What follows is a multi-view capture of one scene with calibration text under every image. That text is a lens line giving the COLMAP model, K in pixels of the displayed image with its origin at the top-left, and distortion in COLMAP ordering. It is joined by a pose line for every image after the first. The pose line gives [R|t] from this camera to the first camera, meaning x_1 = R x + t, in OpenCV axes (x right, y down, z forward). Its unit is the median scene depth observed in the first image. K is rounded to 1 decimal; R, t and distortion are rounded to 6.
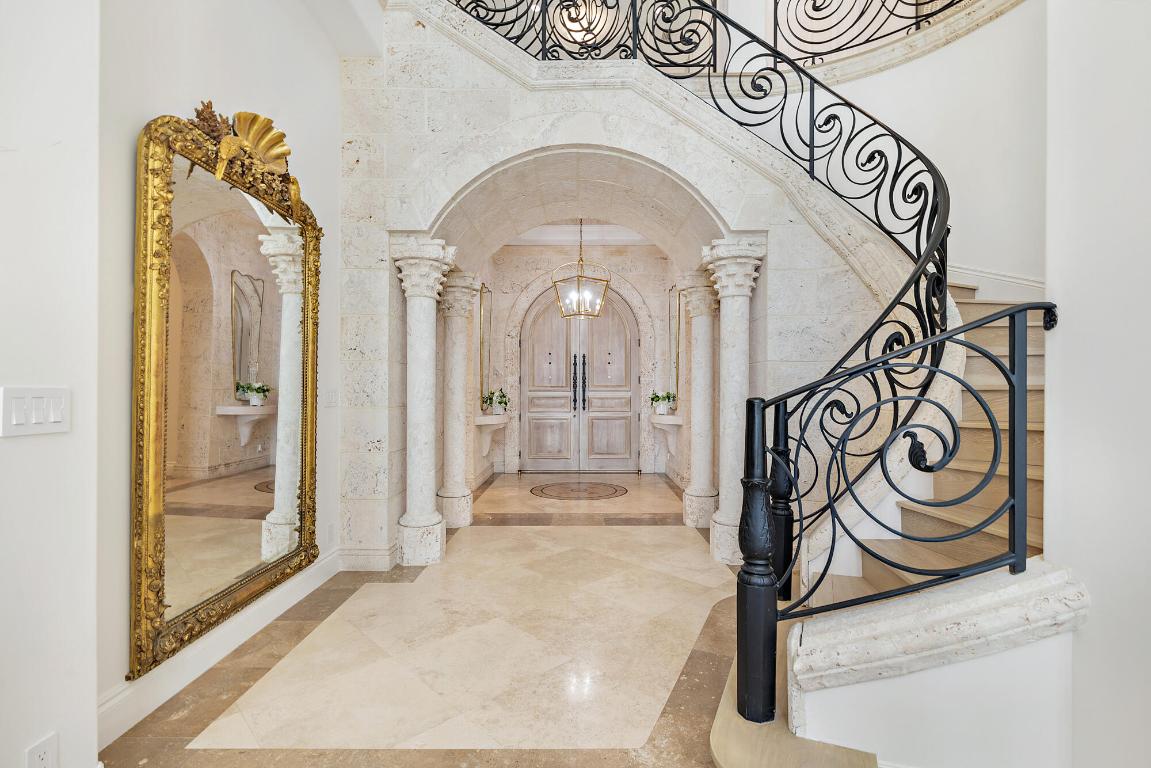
lens RADIAL K [[530.1, 0, 575.3], [0, 530.1, 387.0], [0, 0, 1]] dist [0.003693, -0.001312]
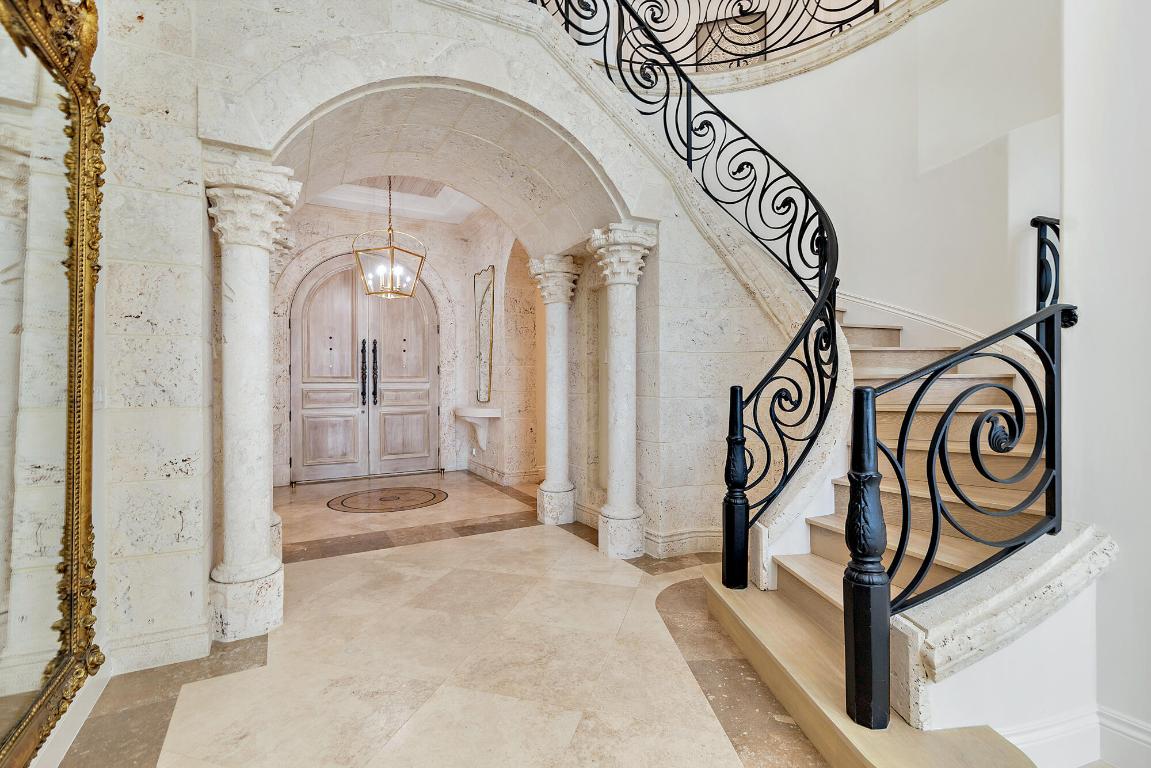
lens RADIAL K [[531.0, 0, 575.1], [0, 531.0, 380.0], [0, 0, 1]] dist [0.001605, -0.001245]
pose [[0.873358, -0.003160, 0.487068, -0.266718], [0.001561, 0.999992, 0.003689, 0.002041], [-0.487076, -0.002462, 0.873356, 0.196687]]
